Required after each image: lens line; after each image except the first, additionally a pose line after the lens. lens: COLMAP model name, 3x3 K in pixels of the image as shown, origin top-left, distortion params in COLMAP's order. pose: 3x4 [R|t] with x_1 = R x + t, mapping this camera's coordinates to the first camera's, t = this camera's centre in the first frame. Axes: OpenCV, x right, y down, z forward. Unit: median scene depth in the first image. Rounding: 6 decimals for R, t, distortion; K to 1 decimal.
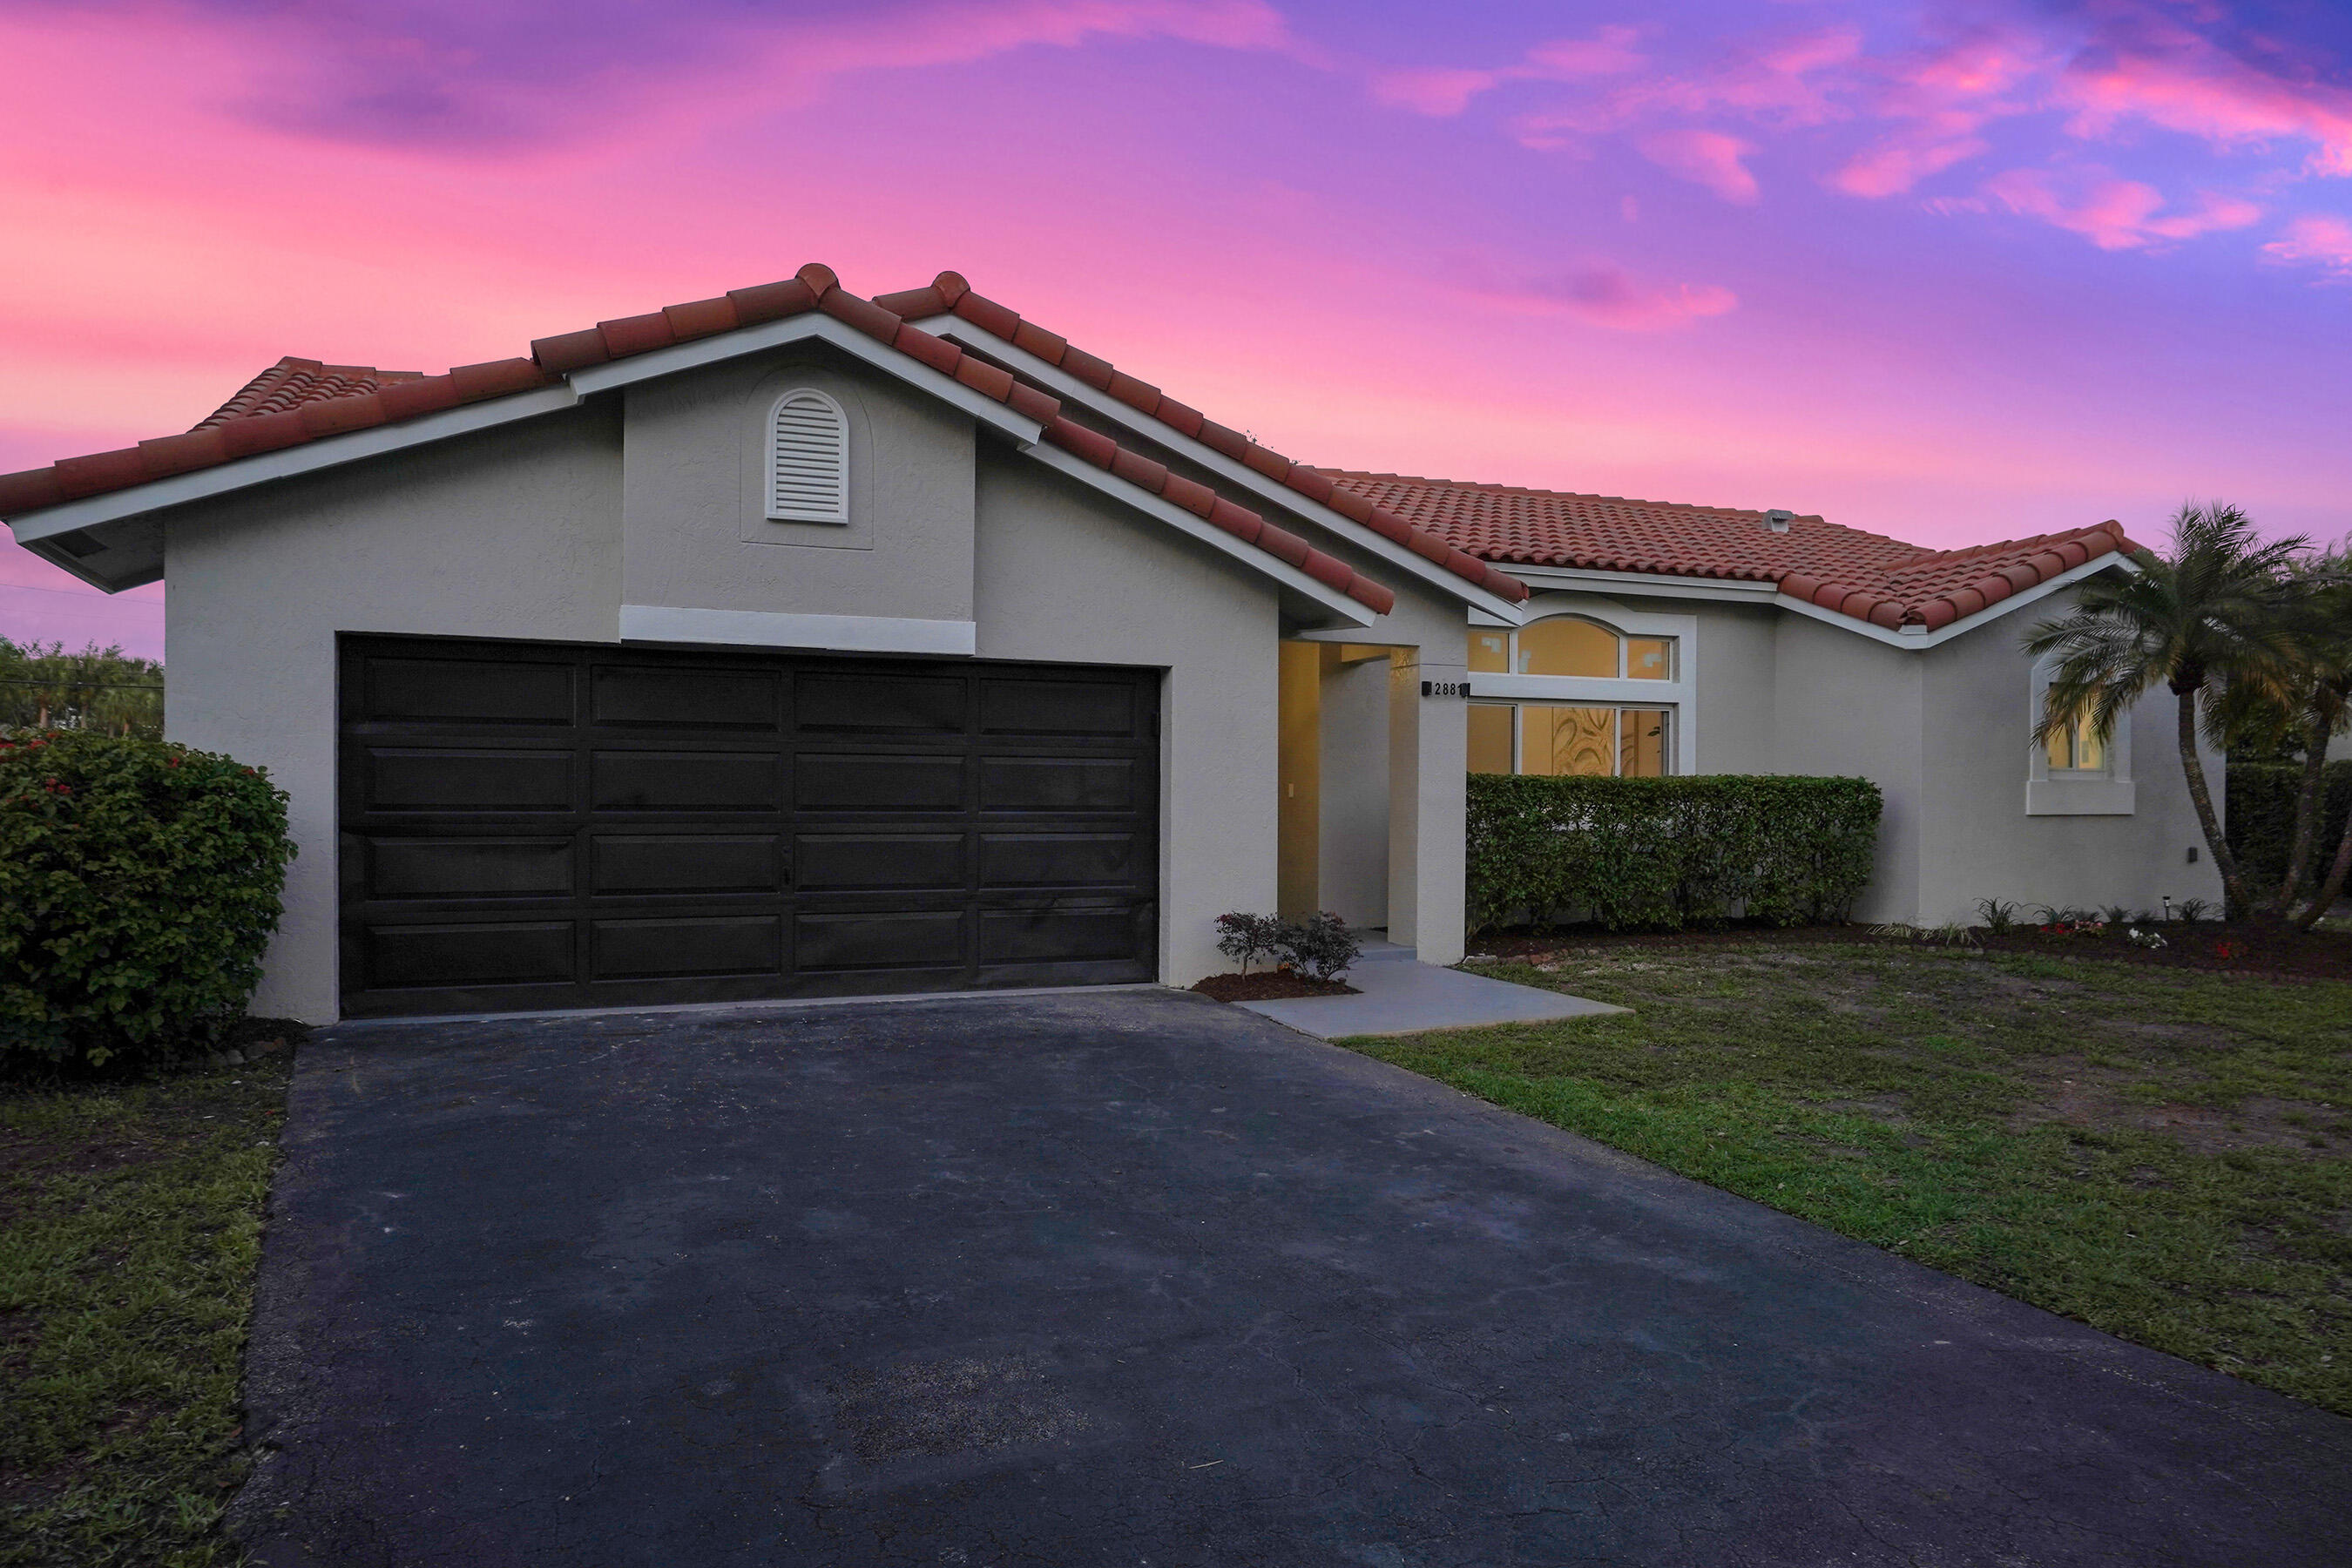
lens RADIAL K [[1476.5, 0, 1175.0], [0, 1476.5, 783.6], [0, 0, 1]] dist [0.002806, 0.000042]
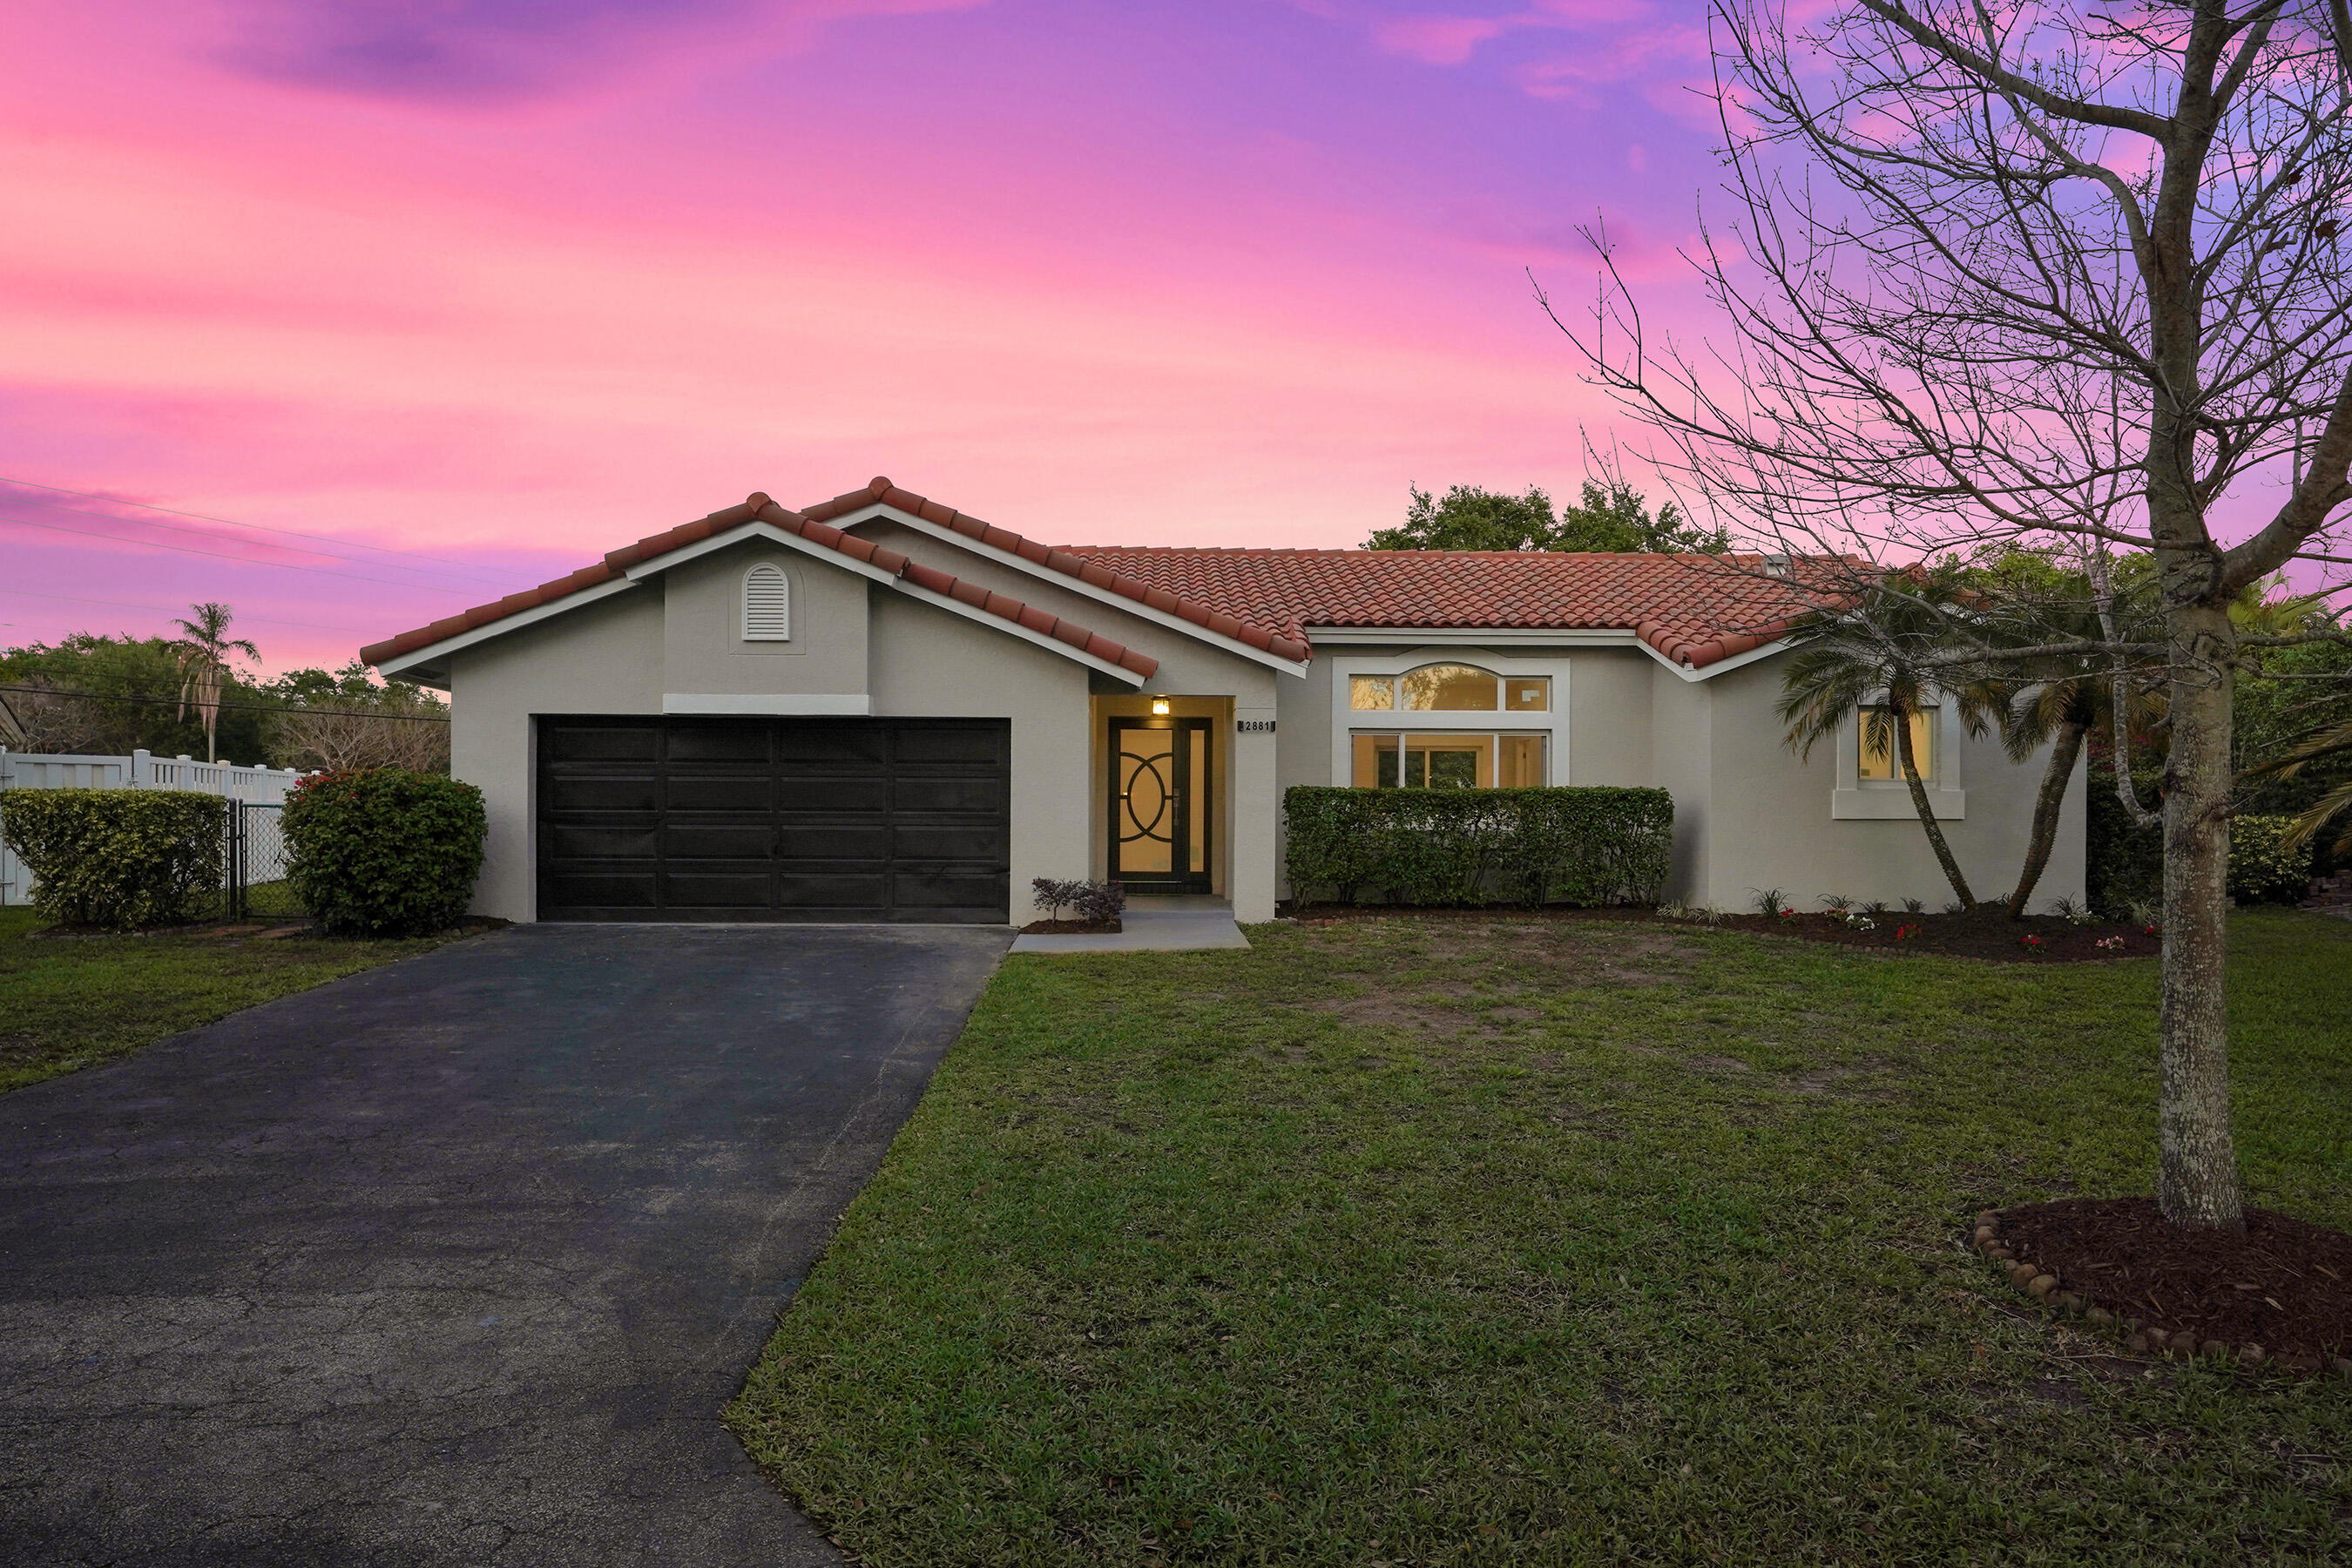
lens RADIAL K [[1331.5, 0, 1177.7], [0, 1331.5, 787.2], [0, 0, 1]] dist [0.000253, 0.000109]
pose [[0.934226, -0.004976, -0.356646, 0.665113], [0.001446, 0.999947, -0.010163, 0.007433], [0.356678, 0.008978, 0.934184, -0.237314]]
